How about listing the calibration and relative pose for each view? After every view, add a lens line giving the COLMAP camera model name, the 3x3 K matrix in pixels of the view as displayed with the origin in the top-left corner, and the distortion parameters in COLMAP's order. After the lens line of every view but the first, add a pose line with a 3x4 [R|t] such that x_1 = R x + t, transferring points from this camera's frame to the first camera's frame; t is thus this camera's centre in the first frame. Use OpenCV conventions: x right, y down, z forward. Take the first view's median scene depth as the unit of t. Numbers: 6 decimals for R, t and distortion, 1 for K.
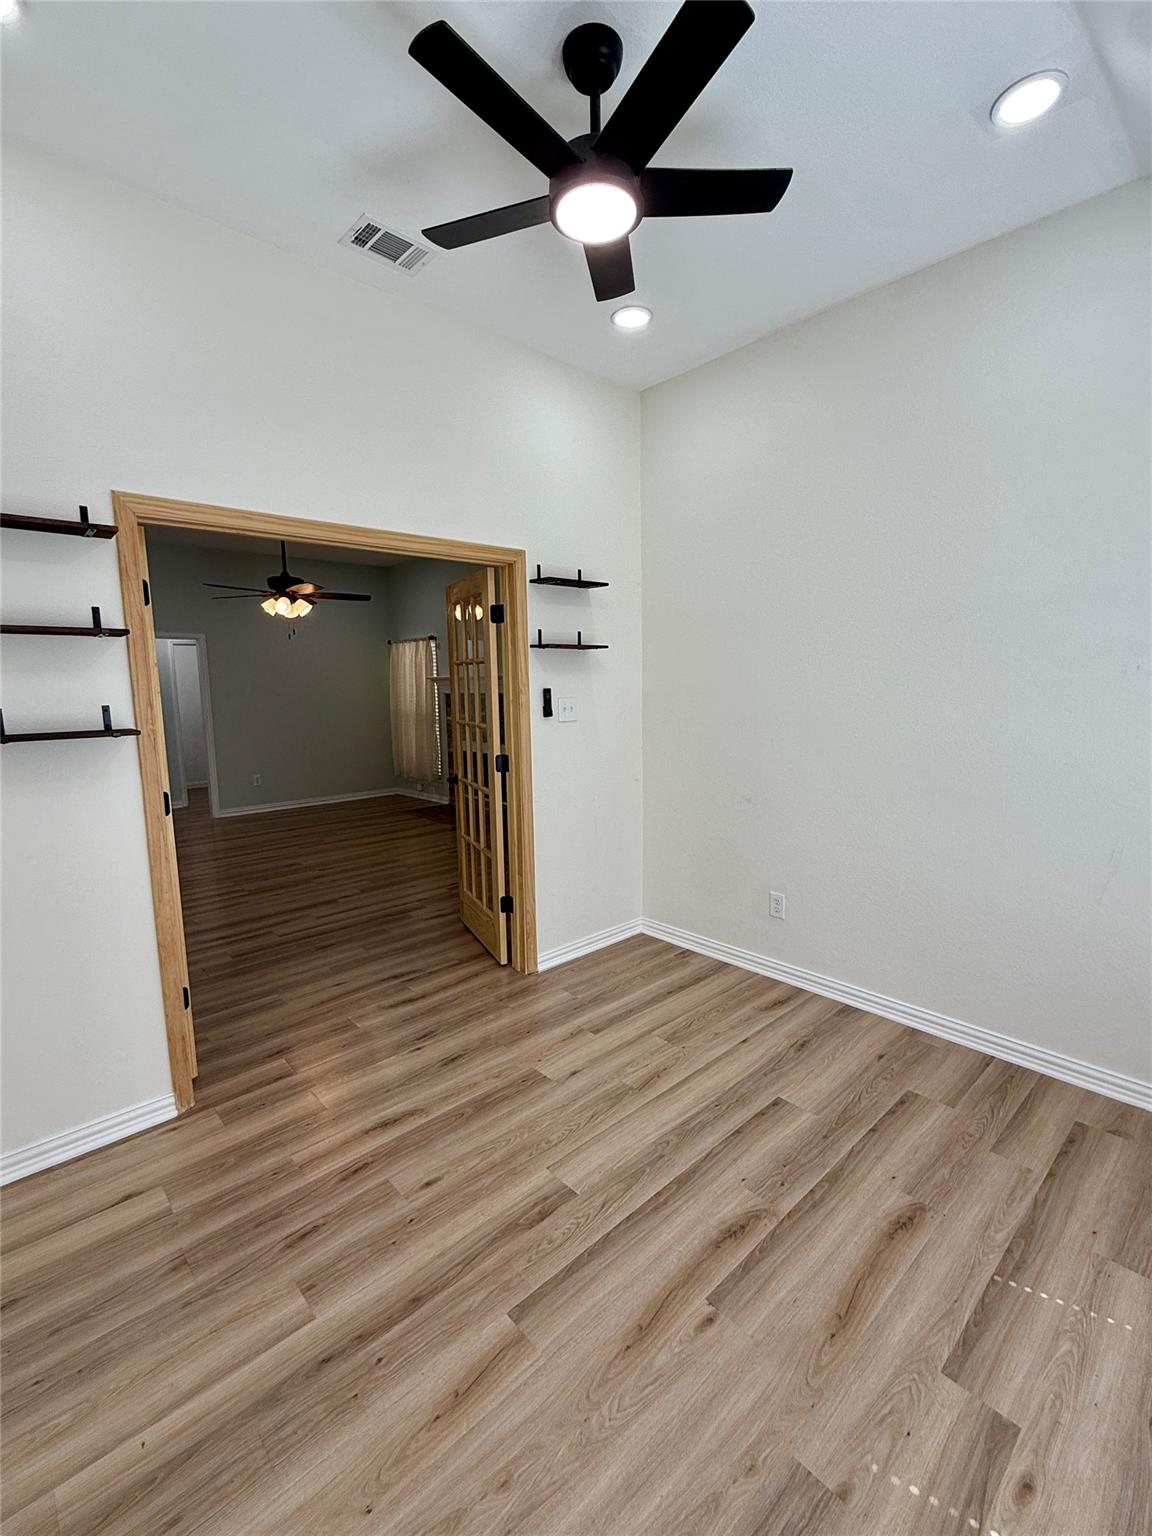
lens RADIAL K [[677.1, 0, 576.0], [0, 677.1, 768.0], [0, 0, 1]] dist [0.000718, 0.000030]
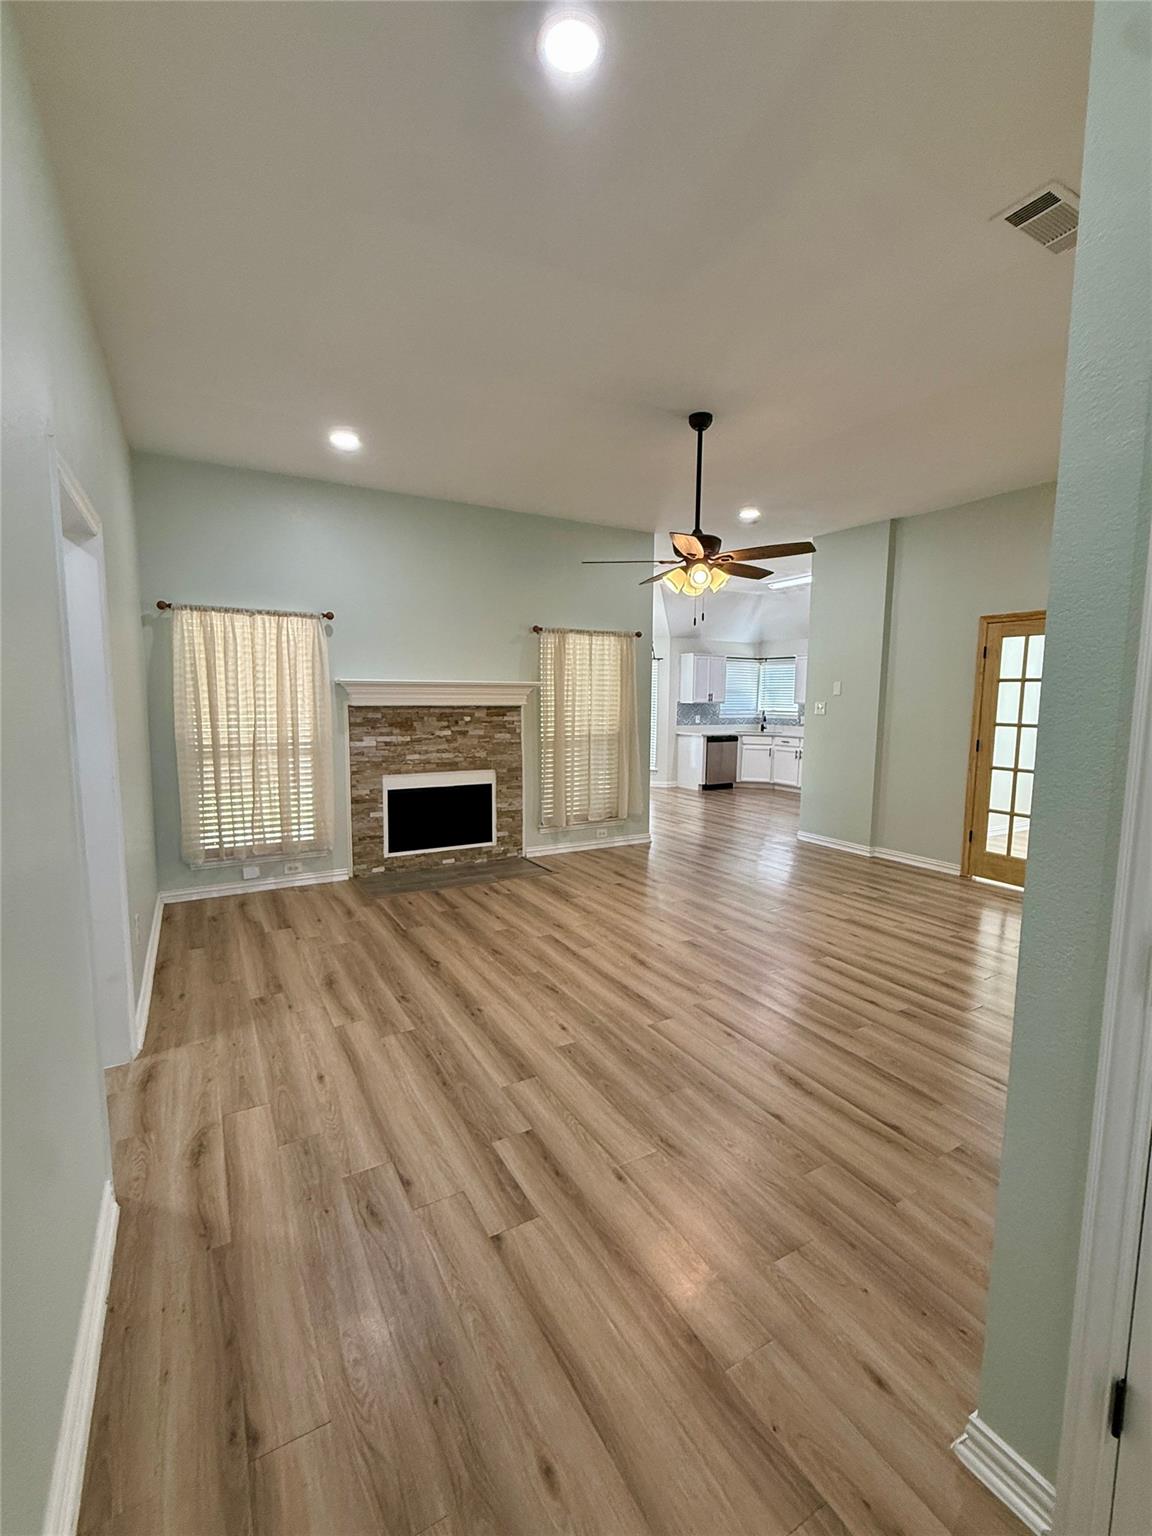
lens RADIAL K [[677.1, 0, 576.0], [0, 677.1, 768.0], [0, 0, 1]] dist [0.000718, 0.000030]
pose [[0.229830, -0.084479, 0.969557, -1.440809], [0.114301, 0.991674, 0.059311, -0.122456], [-0.966495, 0.097190, 0.237572, 1.192375]]
